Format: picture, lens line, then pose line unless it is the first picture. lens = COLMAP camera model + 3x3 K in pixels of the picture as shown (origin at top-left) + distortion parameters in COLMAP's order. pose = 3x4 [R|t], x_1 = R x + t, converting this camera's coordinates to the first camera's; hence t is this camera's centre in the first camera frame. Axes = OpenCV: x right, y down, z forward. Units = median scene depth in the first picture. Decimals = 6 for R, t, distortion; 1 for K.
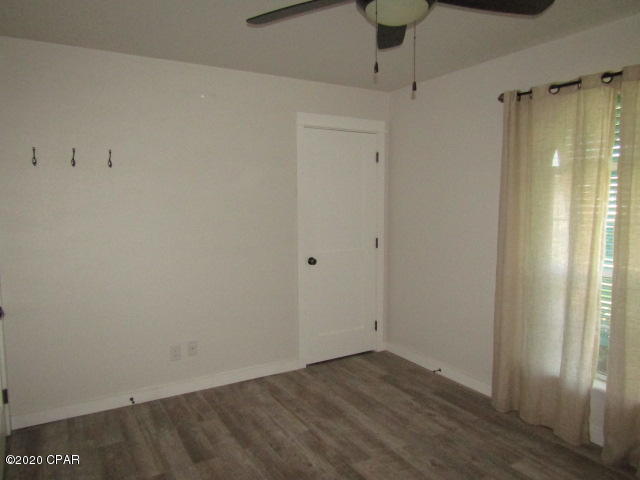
lens RADIAL K [[452.3, 0, 320.0], [0, 452.3, 240.0], [0, 0, 1]] dist [-0.016125, 0.007354]
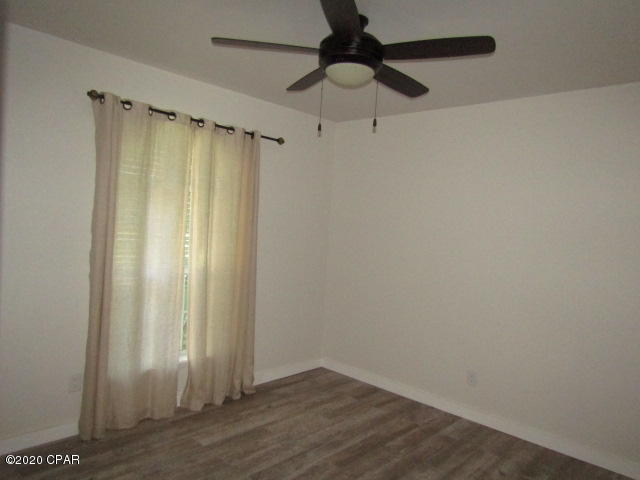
lens RADIAL K [[452.3, 0, 320.0], [0, 452.3, 240.0], [0, 0, 1]] dist [-0.016125, 0.007354]
pose [[-0.278327, -0.042014, 0.959567, -0.691120], [0.033751, 0.997998, 0.053487, -0.066512], [-0.959893, 0.047273, -0.276352, 0.947543]]
